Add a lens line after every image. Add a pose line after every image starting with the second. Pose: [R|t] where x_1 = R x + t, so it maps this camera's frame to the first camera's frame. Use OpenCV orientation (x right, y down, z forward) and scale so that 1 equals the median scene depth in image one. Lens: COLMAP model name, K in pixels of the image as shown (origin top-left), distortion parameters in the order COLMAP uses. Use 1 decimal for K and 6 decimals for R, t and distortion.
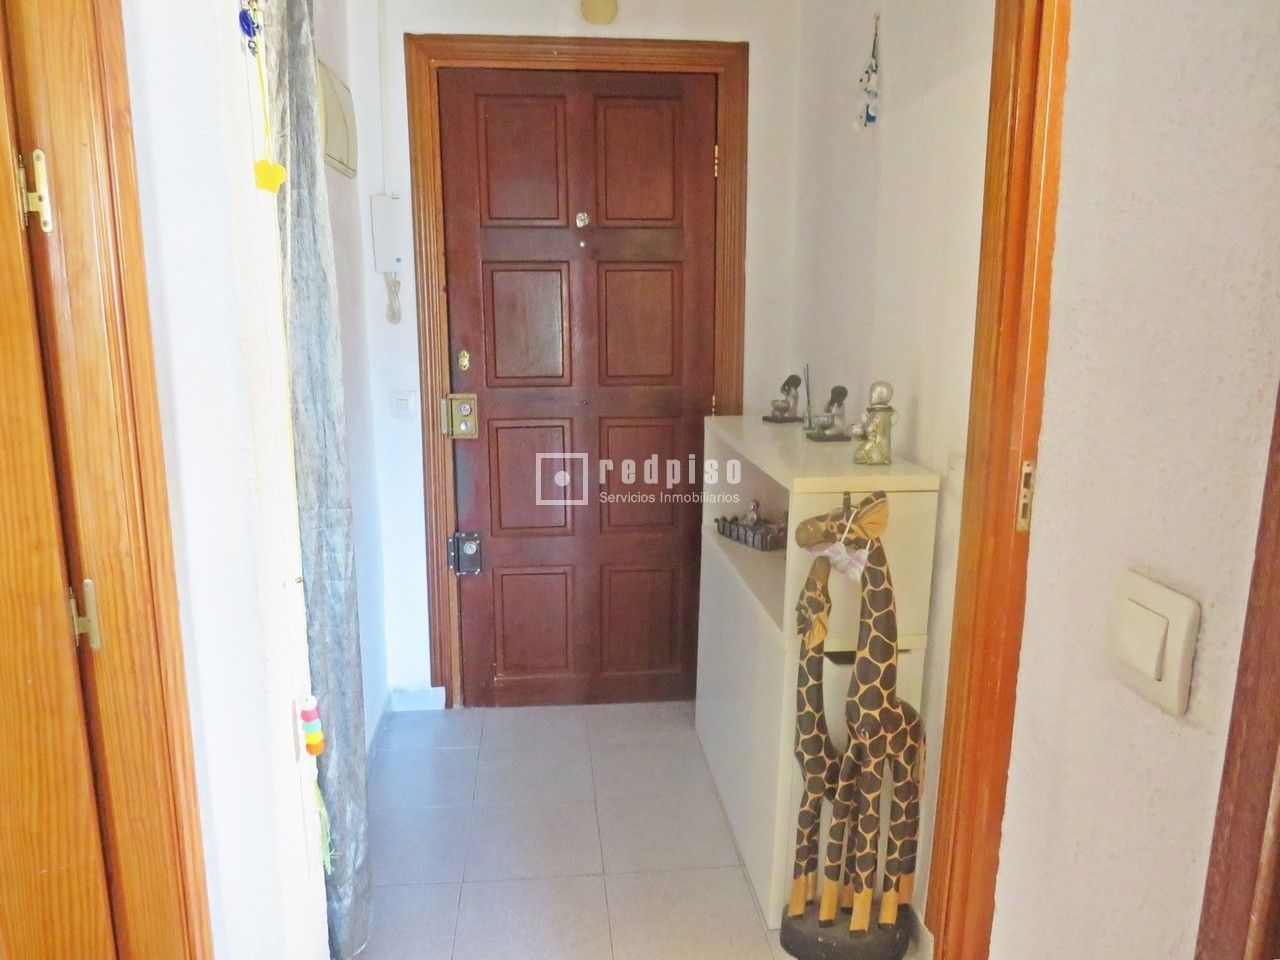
lens RADIAL K [[951.6, 0, 646.8], [0, 951.6, 481.4], [0, 0, 1]] dist [-0.025418, 0.015118]
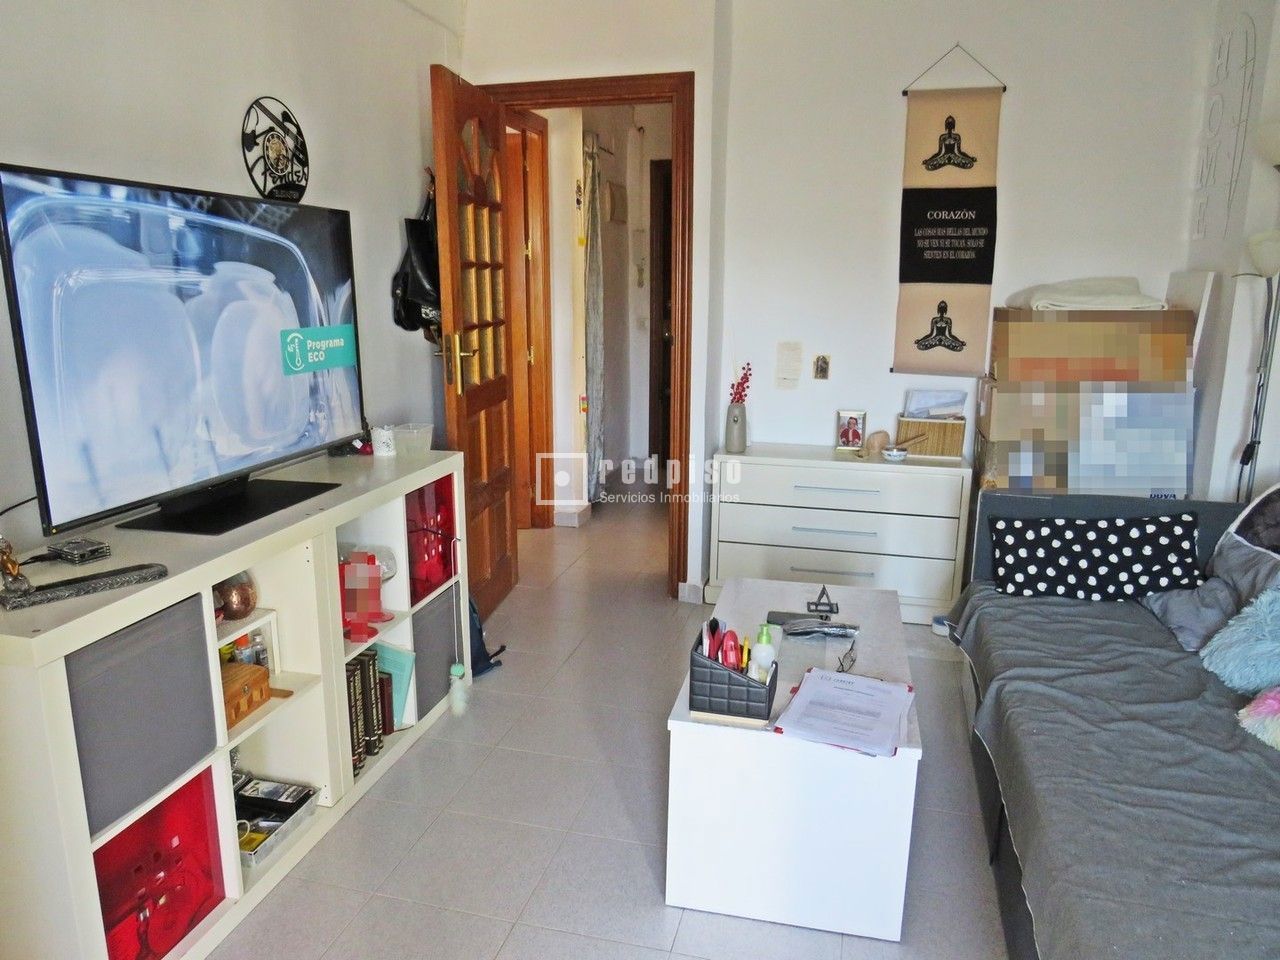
lens RADIAL K [[914.3, 0, 647.4], [0, 914.3, 479.2], [0, 0, 1]] dist [-0.018620, 0.001588]
pose [[0.942163, 0.079748, -0.325530, 0.945597], [-0.071135, 0.996731, 0.038298, 0.391915], [0.327520, -0.012926, 0.944756, -2.020628]]
